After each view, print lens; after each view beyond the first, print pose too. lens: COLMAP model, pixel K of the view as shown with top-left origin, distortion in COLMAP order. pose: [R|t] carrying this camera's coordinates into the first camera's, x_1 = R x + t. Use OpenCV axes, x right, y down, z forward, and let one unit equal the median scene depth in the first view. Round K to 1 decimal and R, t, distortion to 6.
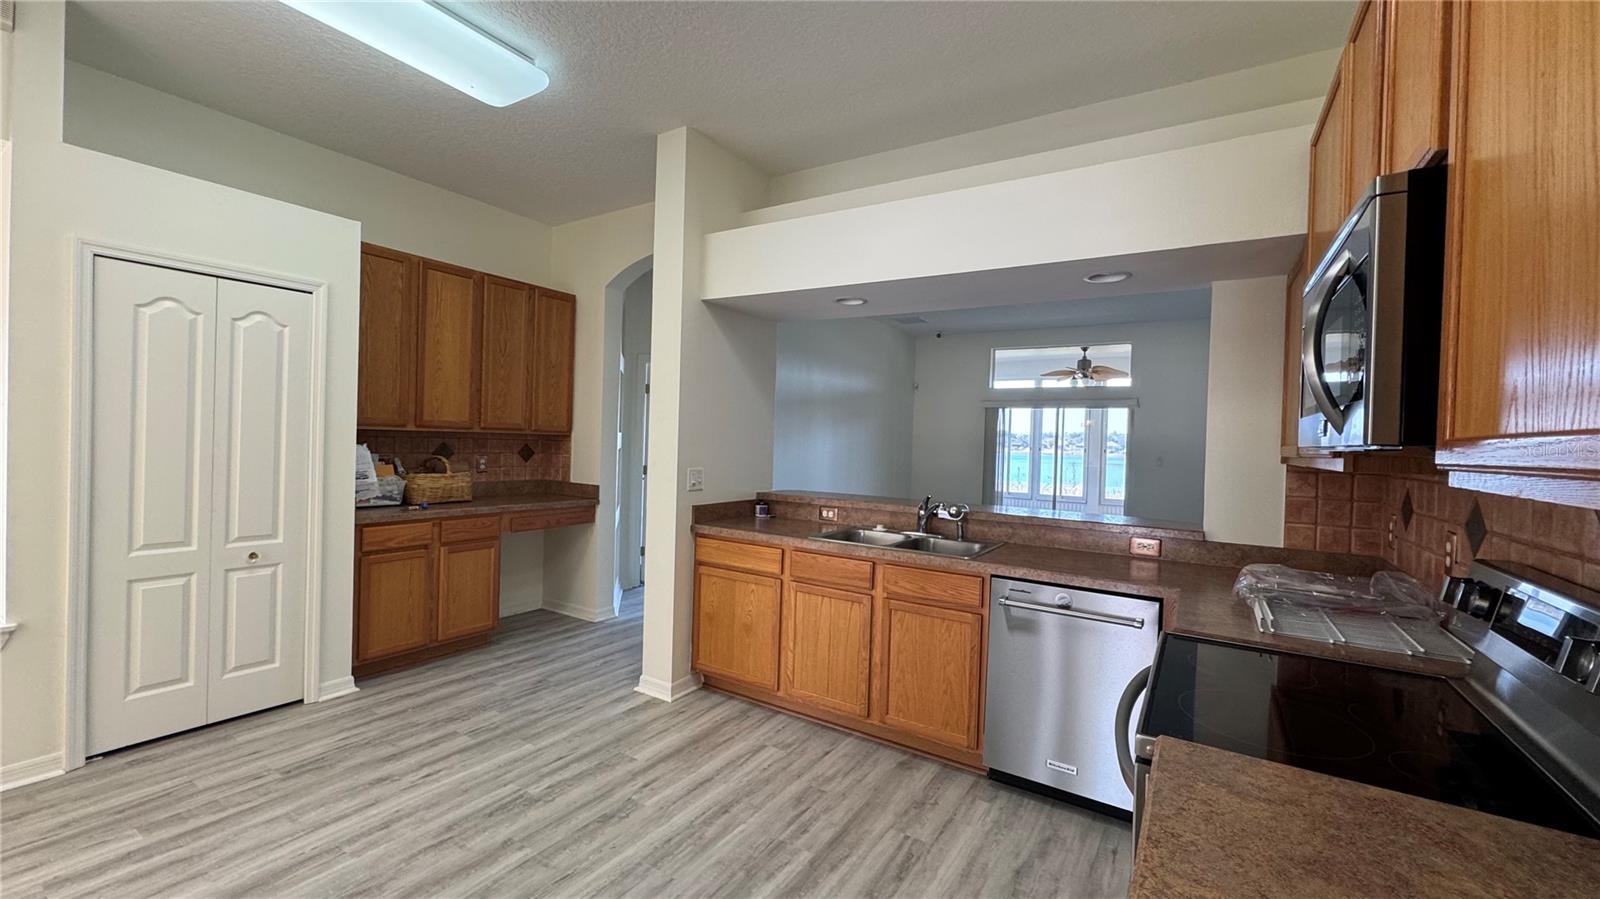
lens RADIAL K [[644.1, 0, 800.9], [0, 644.1, 449.8], [0, 0, 1]] dist [-0.002478, -0.000547]
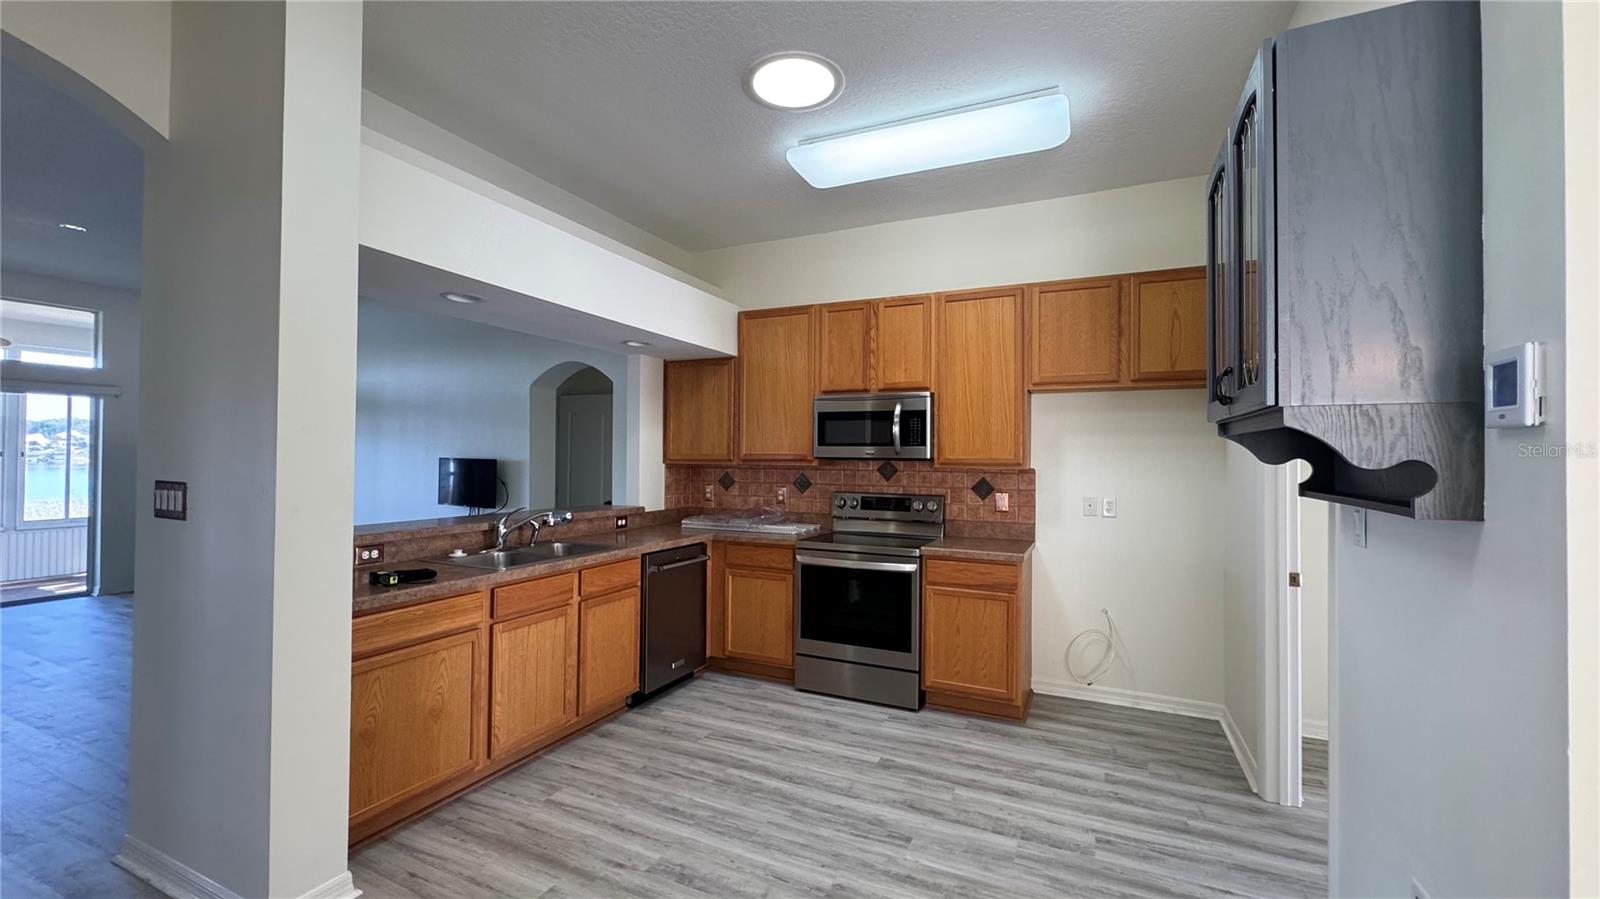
lens RADIAL K [[644.1, 0, 800.9], [0, 644.1, 449.8], [0, 0, 1]] dist [-0.002478, -0.000547]
pose [[-0.132086, -0.021703, 0.991001, -1.079677], [0.002021, 0.999752, 0.022164, -0.054806], [-0.991236, 0.004930, -0.132010, 0.838518]]
